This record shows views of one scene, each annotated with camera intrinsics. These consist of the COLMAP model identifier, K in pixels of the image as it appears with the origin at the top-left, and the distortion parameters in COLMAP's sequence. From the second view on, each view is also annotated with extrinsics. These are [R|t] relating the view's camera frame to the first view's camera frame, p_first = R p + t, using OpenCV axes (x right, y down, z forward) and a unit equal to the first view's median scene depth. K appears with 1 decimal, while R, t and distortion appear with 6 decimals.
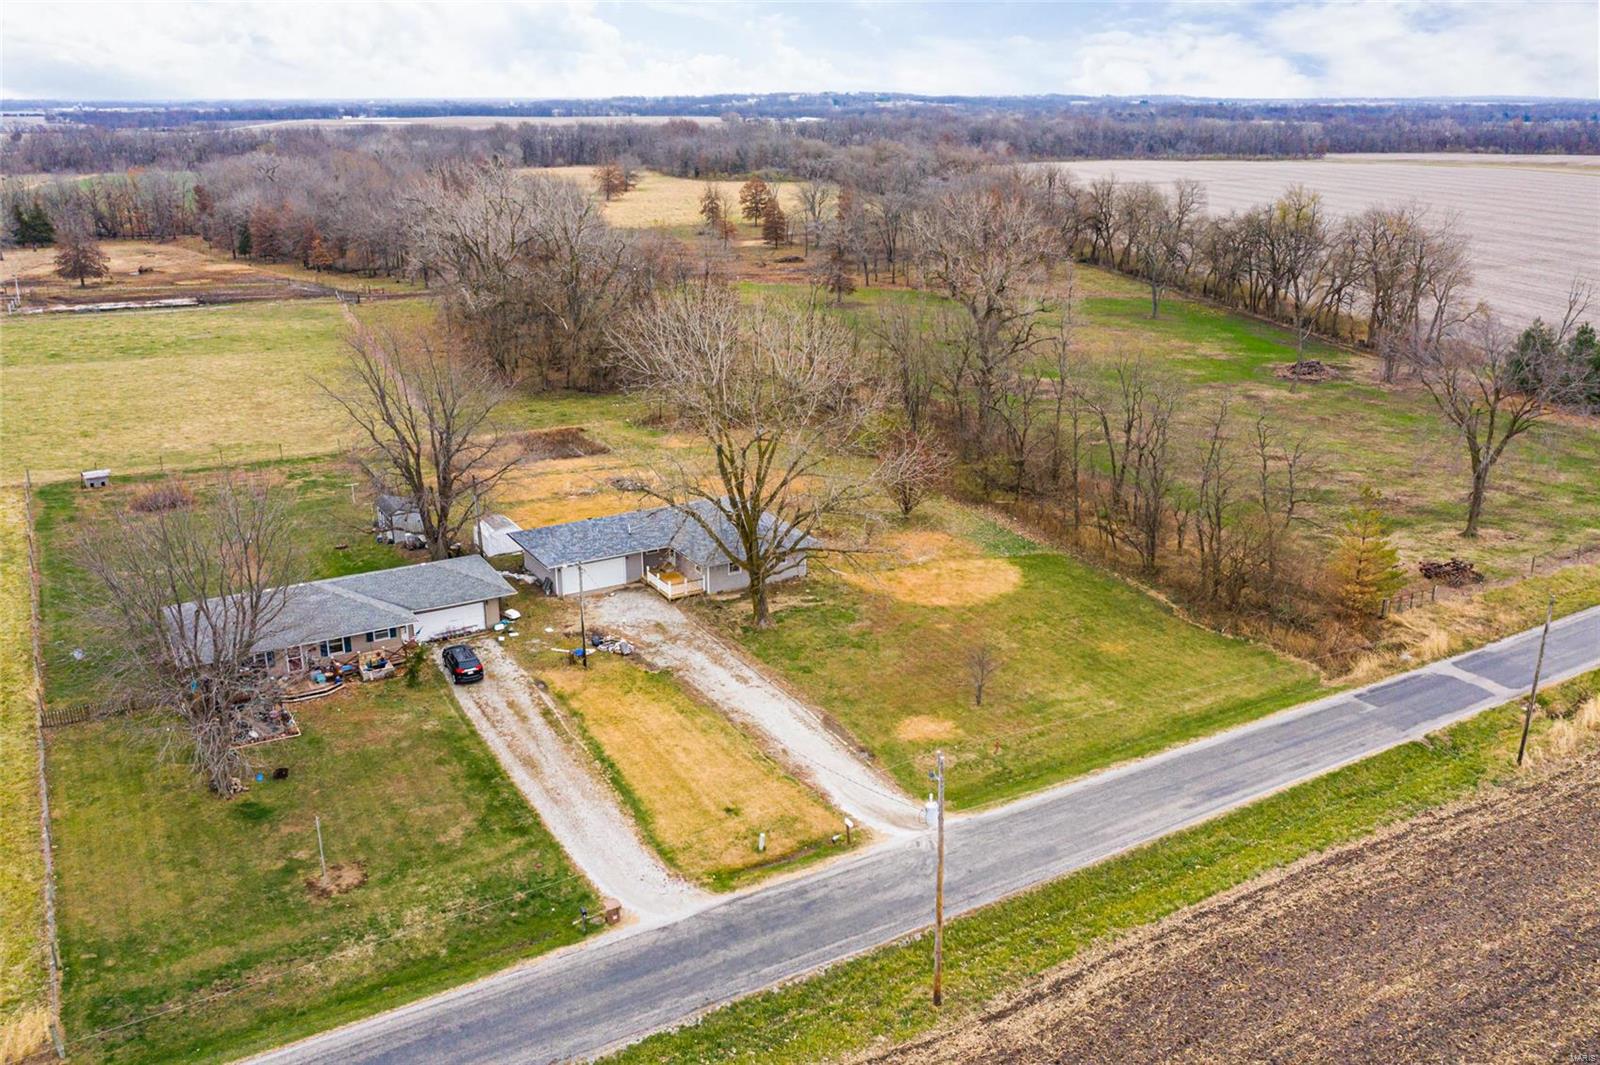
lens RADIAL K [[1319.6, 0, 800.0], [0, 1319.6, 532.5], [0, 0, 1]] dist [-0.009605, 0.002942]
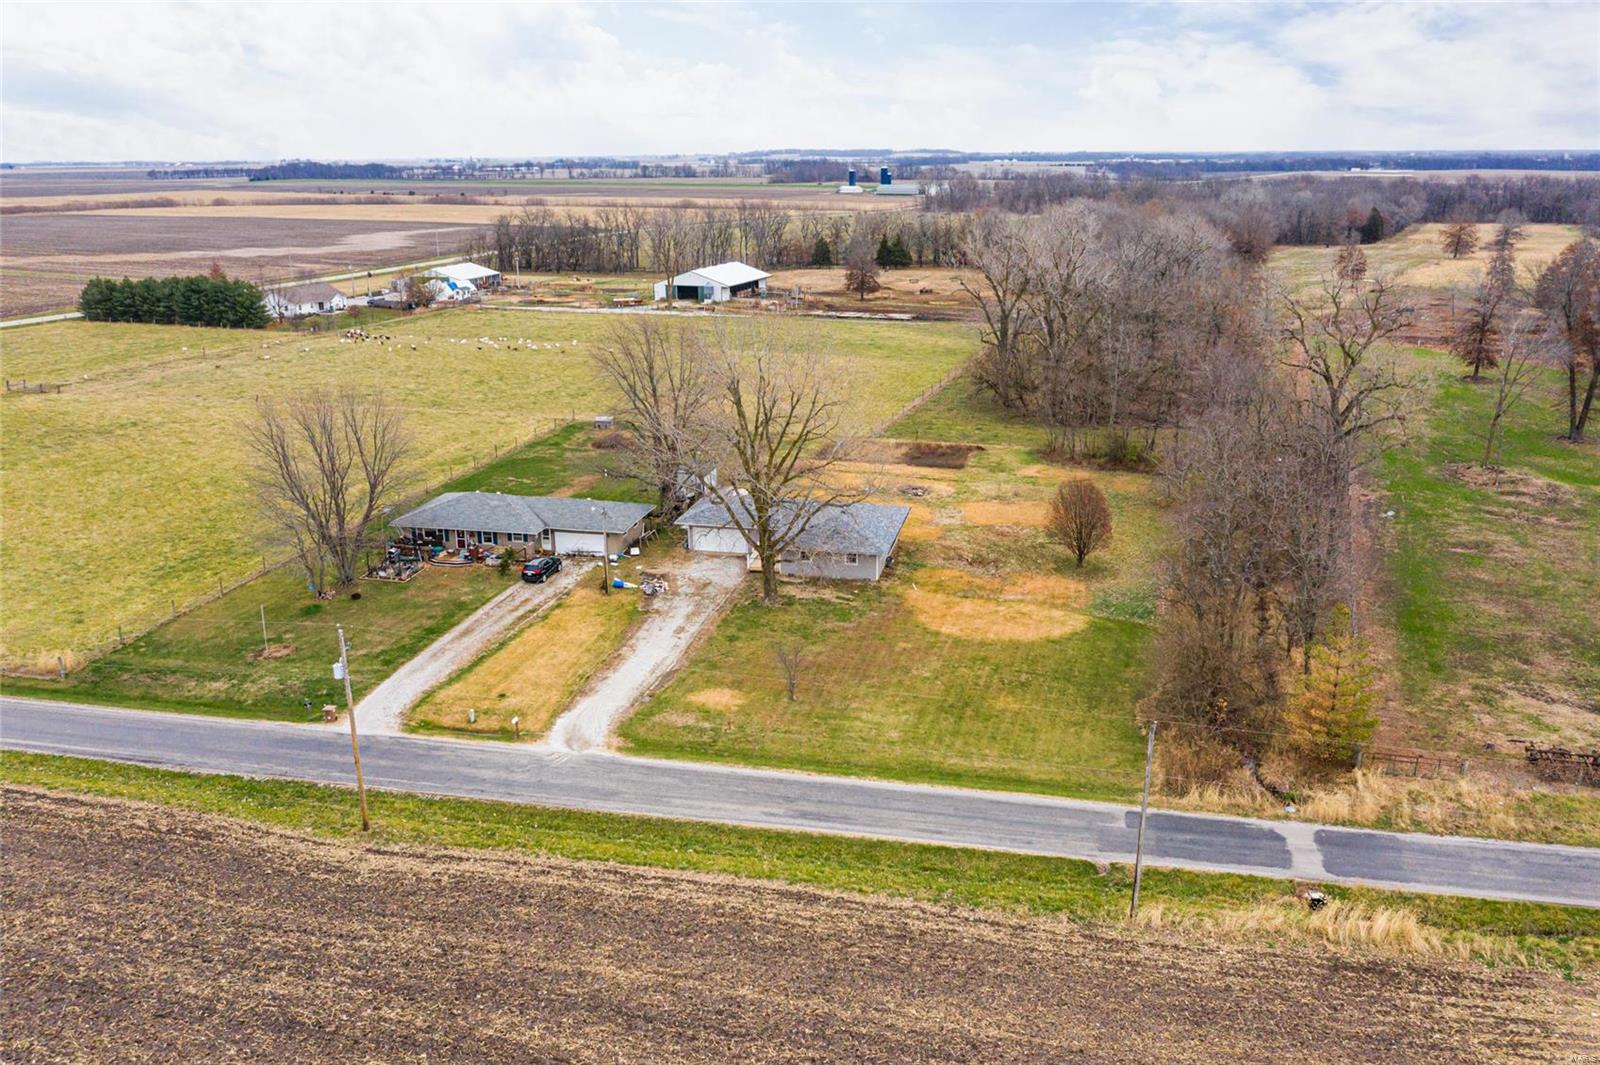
lens RADIAL K [[1255.4, 0, 800.0], [0, 1255.4, 532.5], [0, 0, 1]] dist [-0.005725, -0.005504]
pose [[0.738605, 0.190700, -0.646603, 0.828303], [-0.205343, 0.977219, 0.053647, -0.066490], [0.642103, 0.093151, 0.760938, 0.199127]]
